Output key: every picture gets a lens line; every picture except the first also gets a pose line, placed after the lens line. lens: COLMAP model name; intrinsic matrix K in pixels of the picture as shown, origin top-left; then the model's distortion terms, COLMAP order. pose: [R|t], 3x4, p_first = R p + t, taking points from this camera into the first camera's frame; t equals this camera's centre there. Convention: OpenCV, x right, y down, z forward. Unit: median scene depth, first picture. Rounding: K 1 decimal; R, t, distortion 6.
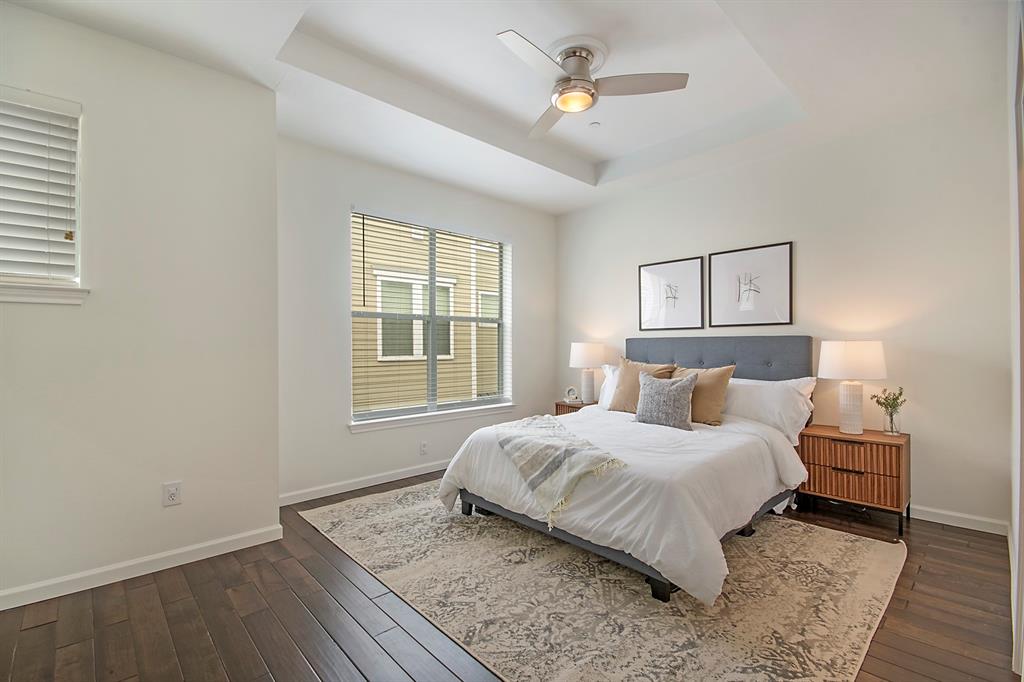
lens RADIAL K [[454.9, 0, 512.0], [0, 454.9, 341.0], [0, 0, 1]] dist [-0.000935, -0.000413]
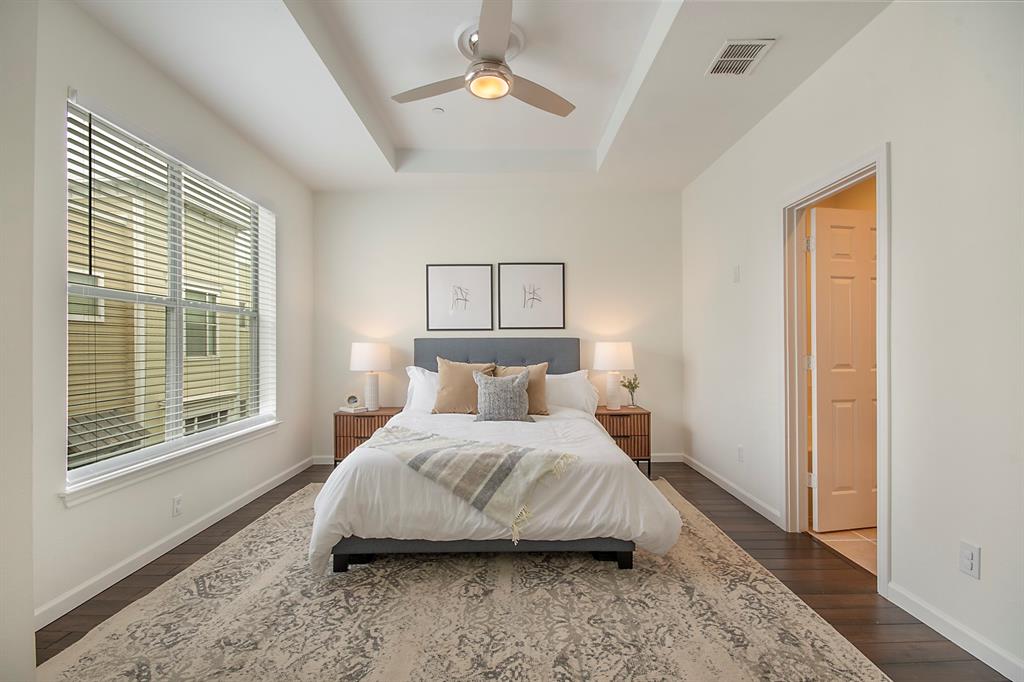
lens RADIAL K [[454.7, 0, 512.0], [0, 454.7, 341.0], [0, 0, 1]] dist [0.003977, 0.000106]
pose [[0.677047, 0.008234, 0.735894, -0.521211], [-0.005782, 0.999966, -0.005869, 0.007238], [-0.735917, -0.000281, 0.677072, 0.325362]]
